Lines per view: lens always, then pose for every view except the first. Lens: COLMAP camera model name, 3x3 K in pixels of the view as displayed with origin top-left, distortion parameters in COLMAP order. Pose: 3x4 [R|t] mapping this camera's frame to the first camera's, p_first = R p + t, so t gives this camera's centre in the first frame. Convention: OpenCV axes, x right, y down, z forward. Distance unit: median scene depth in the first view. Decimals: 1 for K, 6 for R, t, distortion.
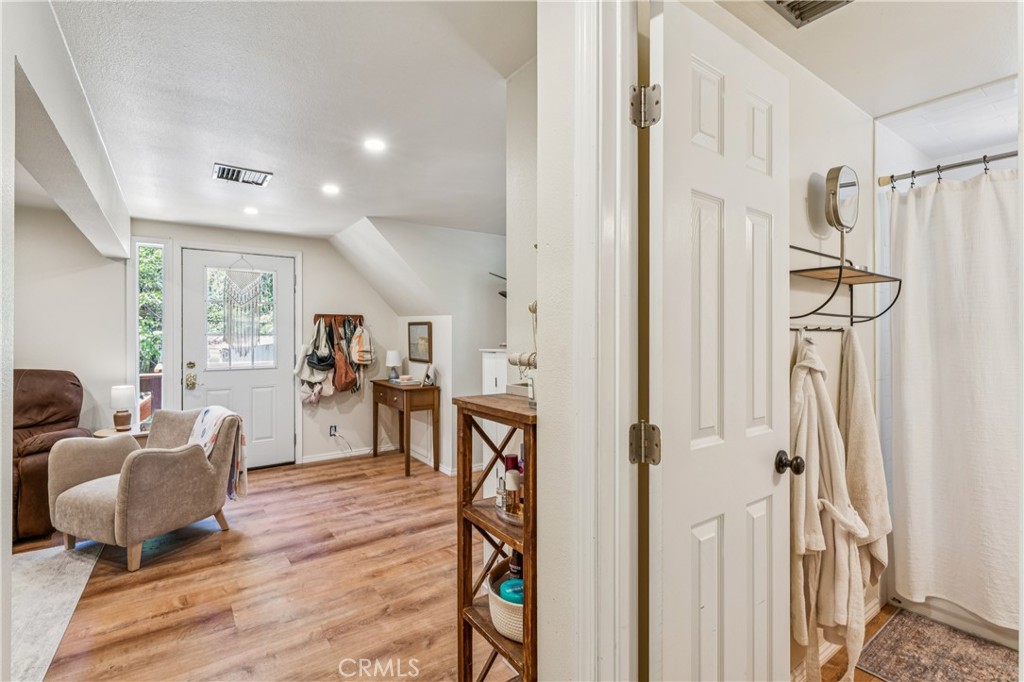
lens RADIAL K [[467.1, 0, 511.3], [0, 467.1, 336.7], [0, 0, 1]] dist [-0.006182, -0.000139]
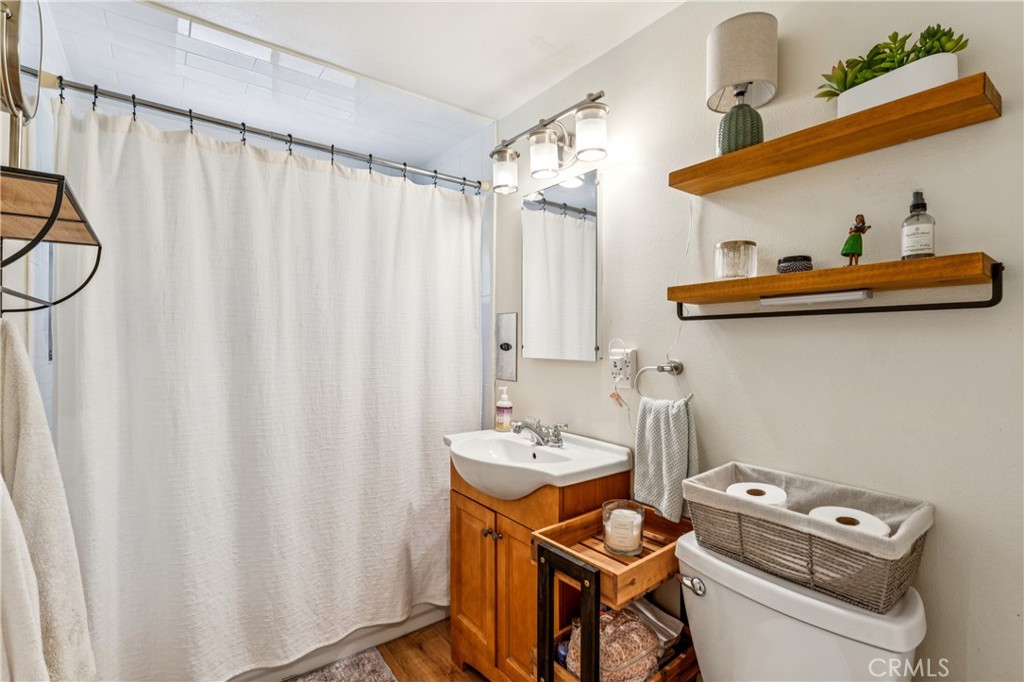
lens RADIAL K [[467.1, 0, 511.5], [0, 467.1, 337.7], [0, 0, 1]] dist [-0.006182, -0.000139]
pose [[-0.027570, 0.007253, 0.999594, 0.216225], [0.002887, 0.999970, -0.007176, 0.004776], [-0.999616, 0.002688, -0.027590, 0.472918]]
